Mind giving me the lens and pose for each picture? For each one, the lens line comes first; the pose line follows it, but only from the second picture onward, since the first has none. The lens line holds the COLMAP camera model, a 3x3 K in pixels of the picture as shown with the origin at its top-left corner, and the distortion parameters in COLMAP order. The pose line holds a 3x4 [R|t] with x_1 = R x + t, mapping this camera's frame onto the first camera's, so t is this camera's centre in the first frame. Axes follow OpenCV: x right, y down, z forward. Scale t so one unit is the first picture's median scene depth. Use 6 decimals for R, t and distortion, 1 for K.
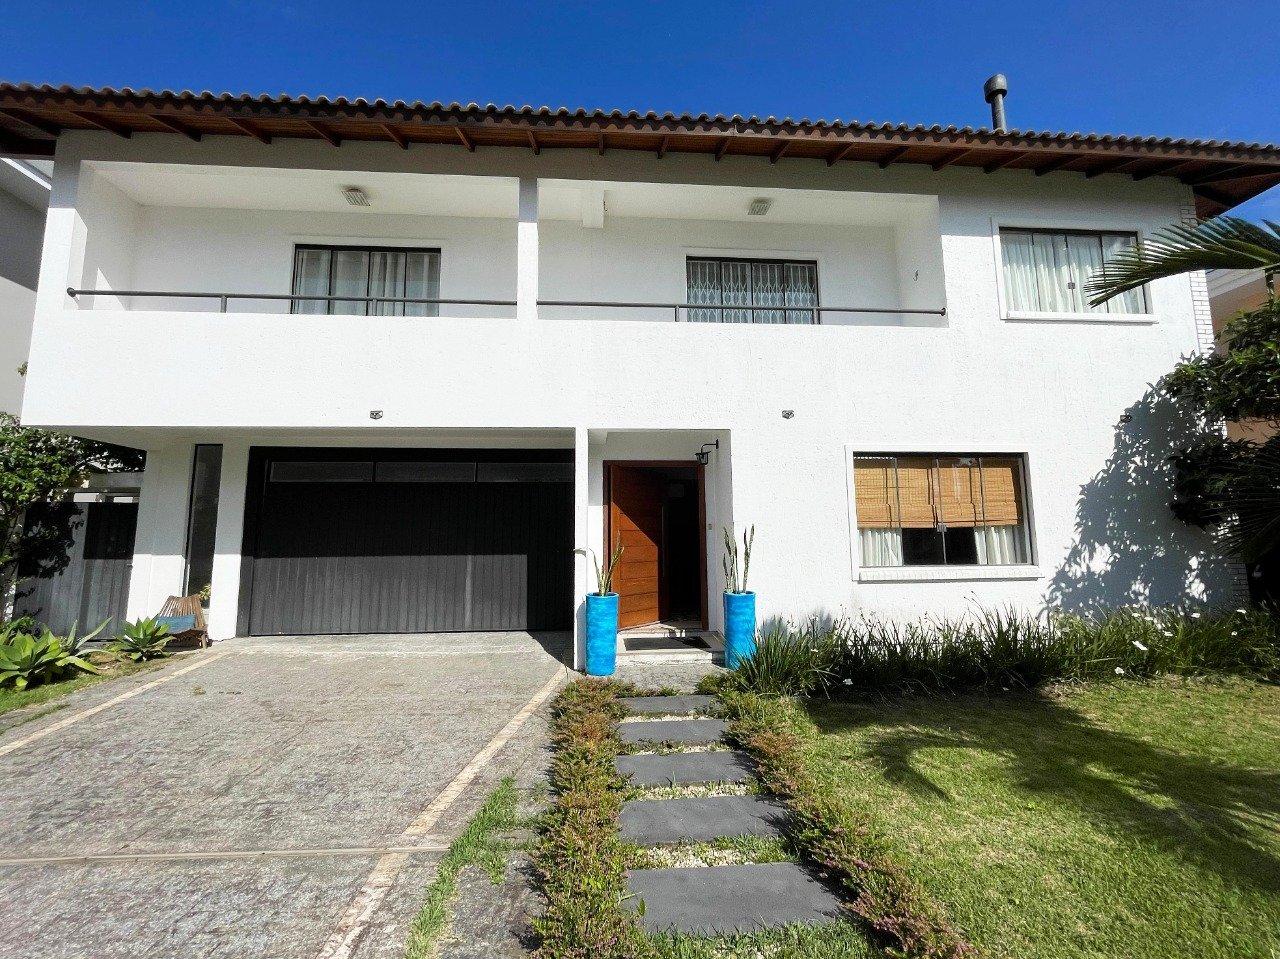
lens RADIAL K [[524.1, 0, 640.0], [0, 524.1, 479.5], [0, 0, 1]] dist [-0.004861, 0.000521]
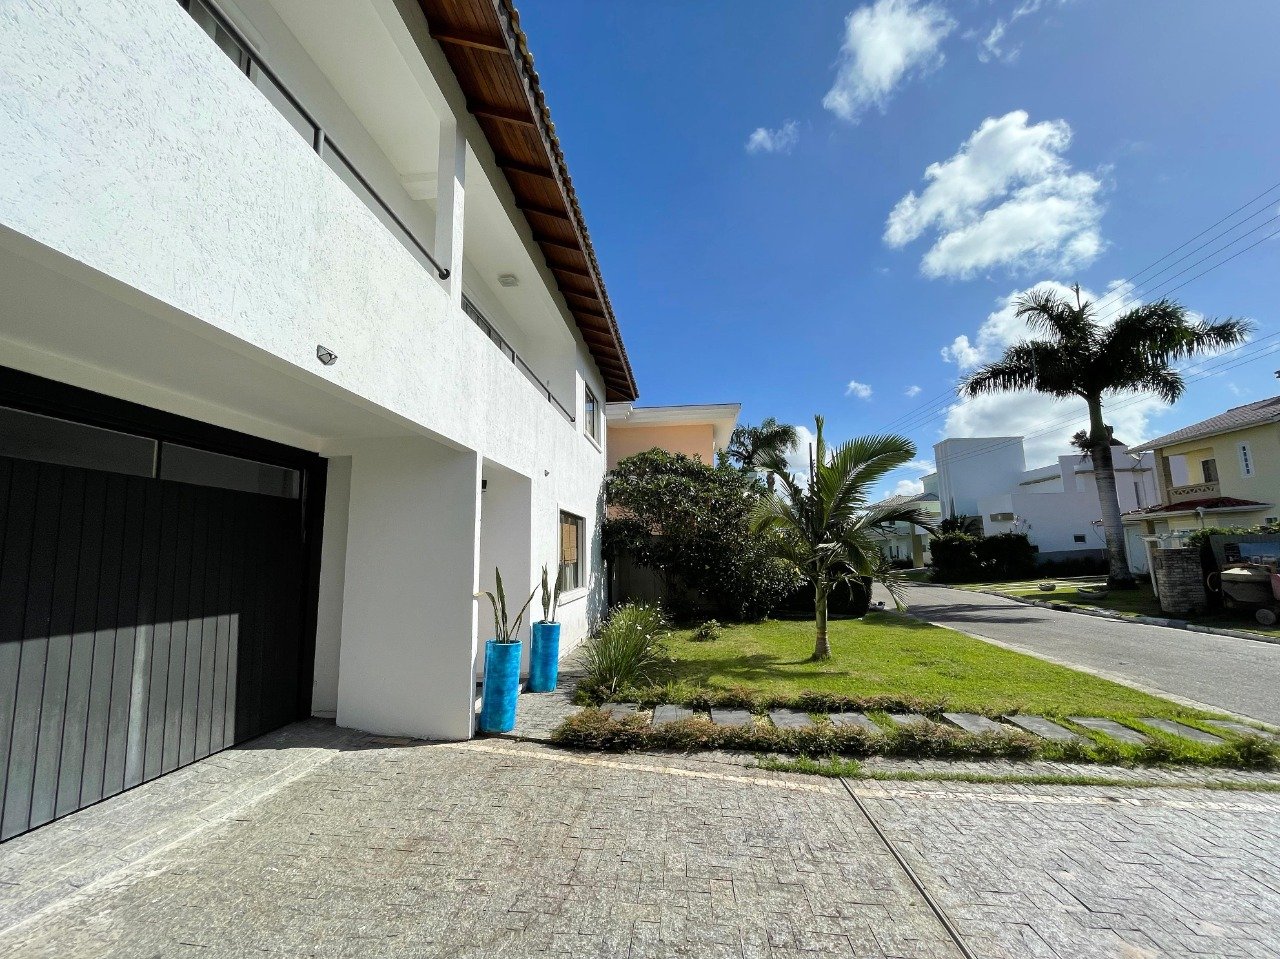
lens RADIAL K [[524.1, 0, 640.0], [0, 524.1, 479.5], [0, 0, 1]] dist [-0.004861, 0.000521]
pose [[0.170887, 0.148119, 0.974094, -0.756392], [-0.105695, 0.985687, -0.131339, 0.025349], [-0.979605, -0.080513, 0.184096, 0.478568]]
